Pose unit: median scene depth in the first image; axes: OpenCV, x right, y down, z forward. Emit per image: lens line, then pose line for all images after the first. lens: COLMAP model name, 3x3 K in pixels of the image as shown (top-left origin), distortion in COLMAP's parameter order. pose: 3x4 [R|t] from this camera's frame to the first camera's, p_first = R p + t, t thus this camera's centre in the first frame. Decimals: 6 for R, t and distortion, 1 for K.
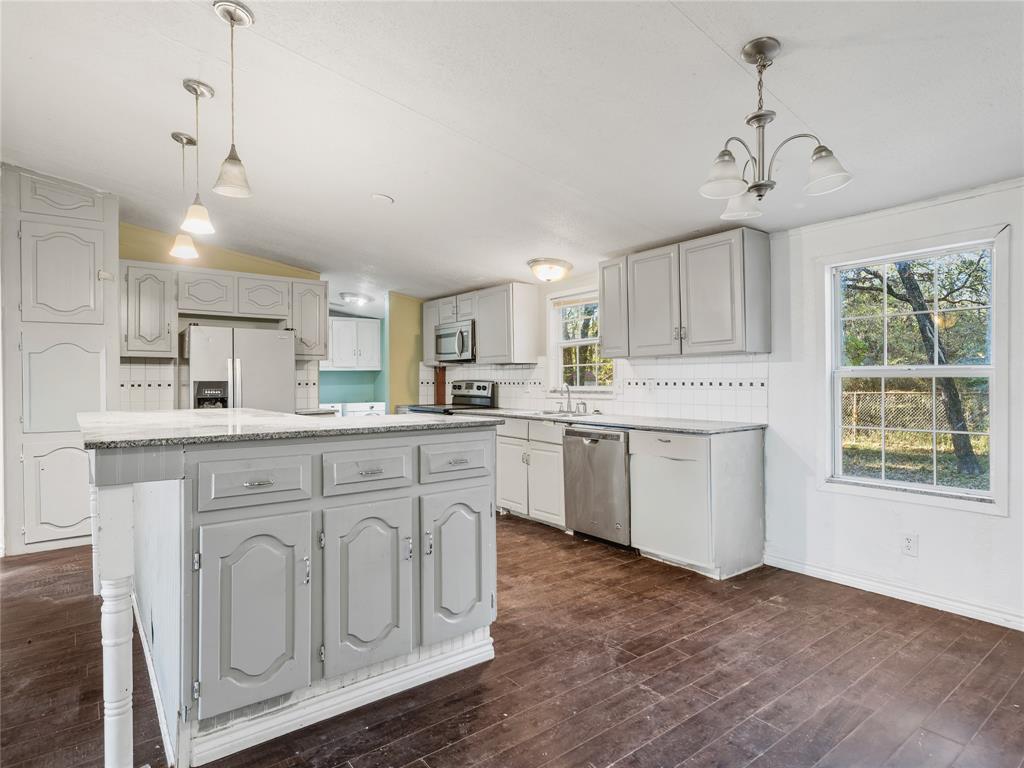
lens RADIAL K [[565.2, 0, 515.2], [0, 565.2, 368.7], [0, 0, 1]] dist [0.000314, -0.000521]
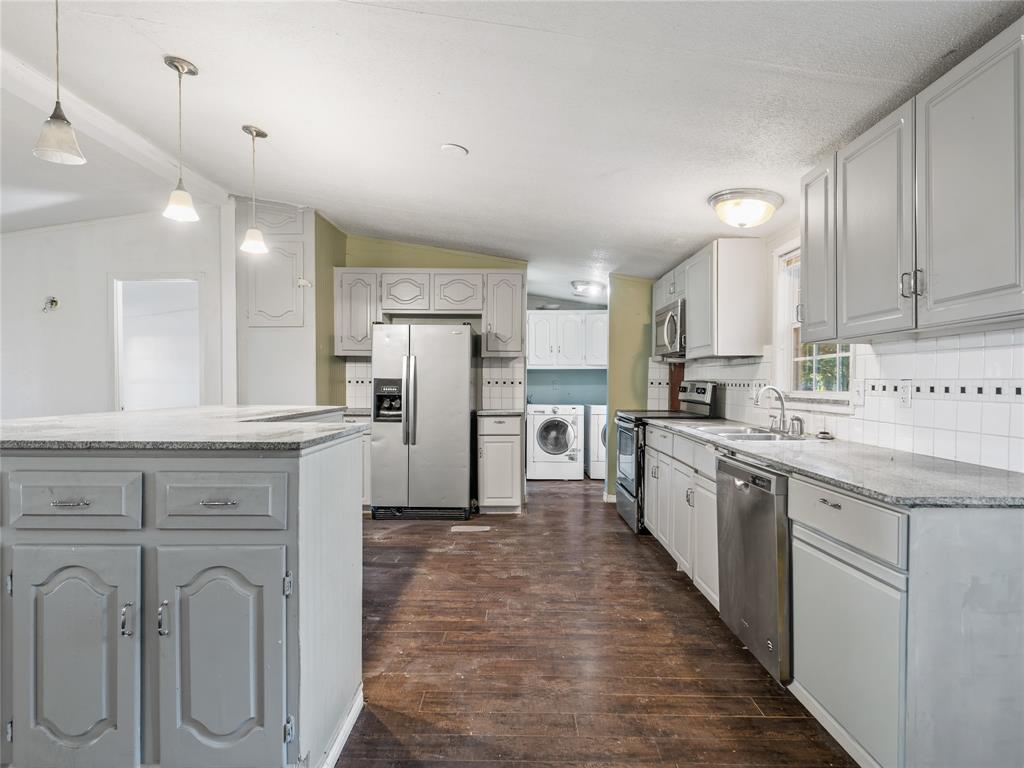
lens RADIAL K [[572.7, 0, 512.0], [0, 572.7, 384.0], [0, 0, 1]] dist [0.002239, -0.000573]
pose [[0.785144, 0.012397, -0.619189, 0.264601], [0.004000, 0.999677, 0.025086, 0.006852], [0.619300, -0.022173, 0.784841, 0.327750]]
